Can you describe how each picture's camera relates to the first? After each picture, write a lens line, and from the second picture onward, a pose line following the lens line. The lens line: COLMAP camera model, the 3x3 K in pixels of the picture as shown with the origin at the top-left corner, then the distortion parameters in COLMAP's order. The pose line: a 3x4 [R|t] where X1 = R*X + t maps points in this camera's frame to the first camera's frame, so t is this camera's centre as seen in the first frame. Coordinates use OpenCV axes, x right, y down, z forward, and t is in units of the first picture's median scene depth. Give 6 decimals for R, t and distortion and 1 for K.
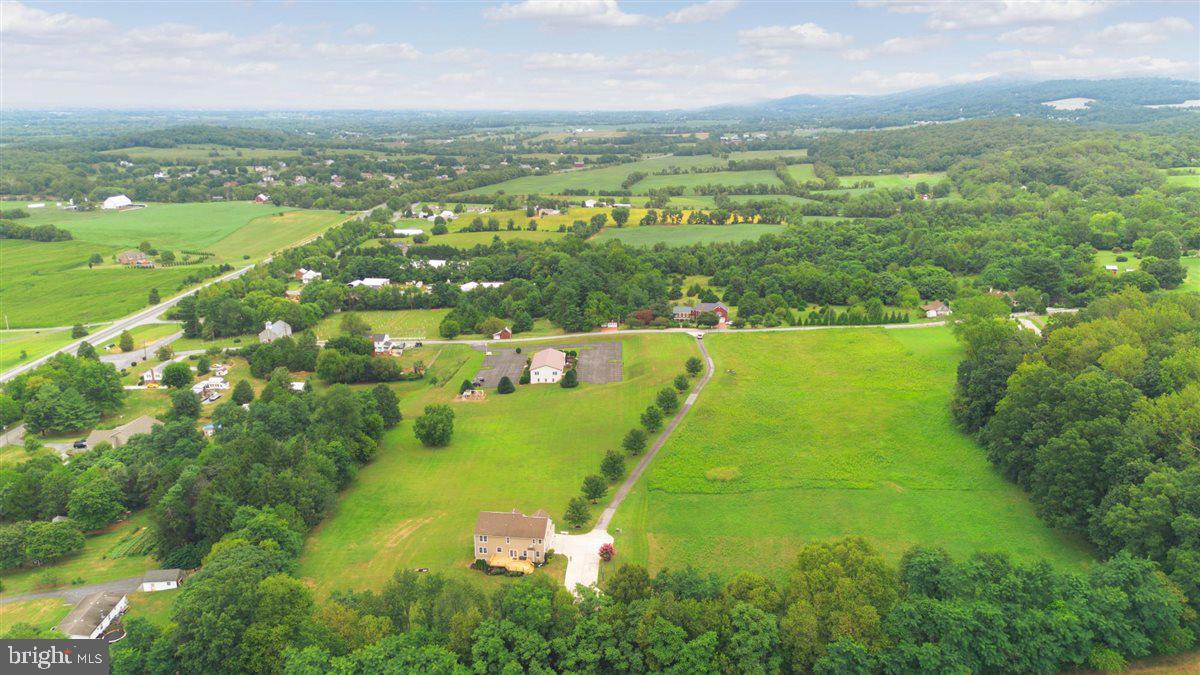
lens RADIAL K [[1006.5, 0, 600.0], [0, 1006.5, 337.5], [0, 0, 1]] dist [0.270043, -0.314373]
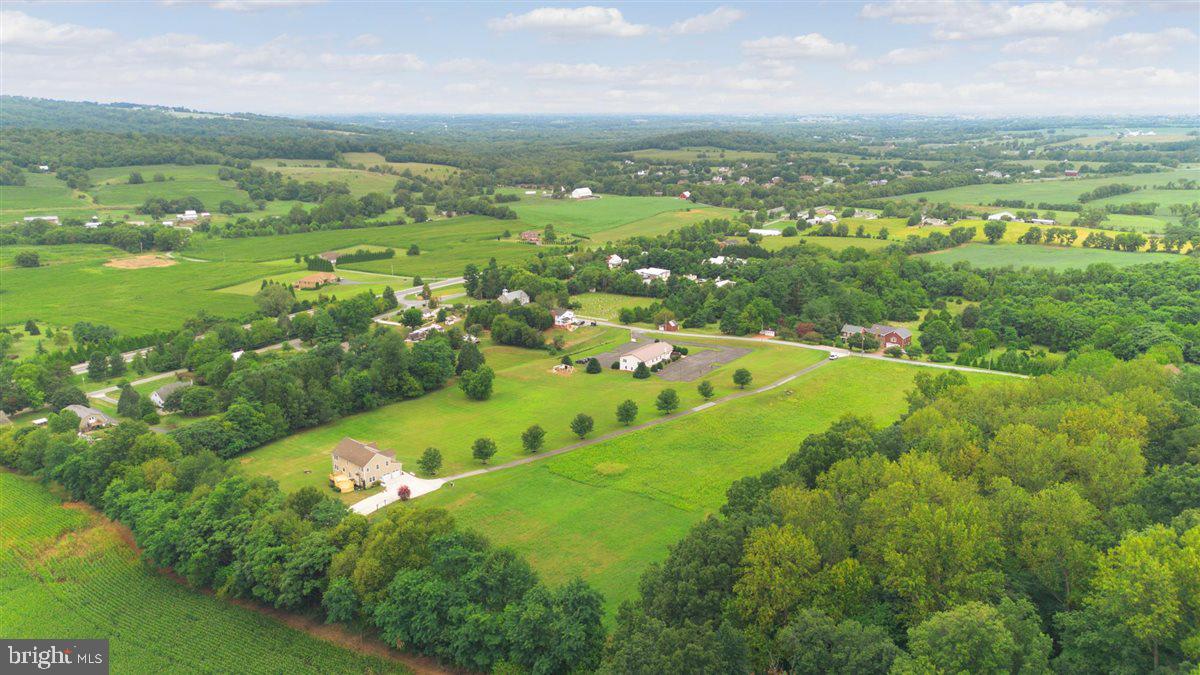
lens RADIAL K [[1006.5, 0, 600.0], [0, 1006.5, 337.5], [0, 0, 1]] dist [0.270043, -0.314373]
pose [[0.796643, 0.145385, -0.586705, 0.306073], [-0.146747, 0.988122, 0.045599, -0.019352], [0.586366, 0.049771, 0.808516, 0.062487]]
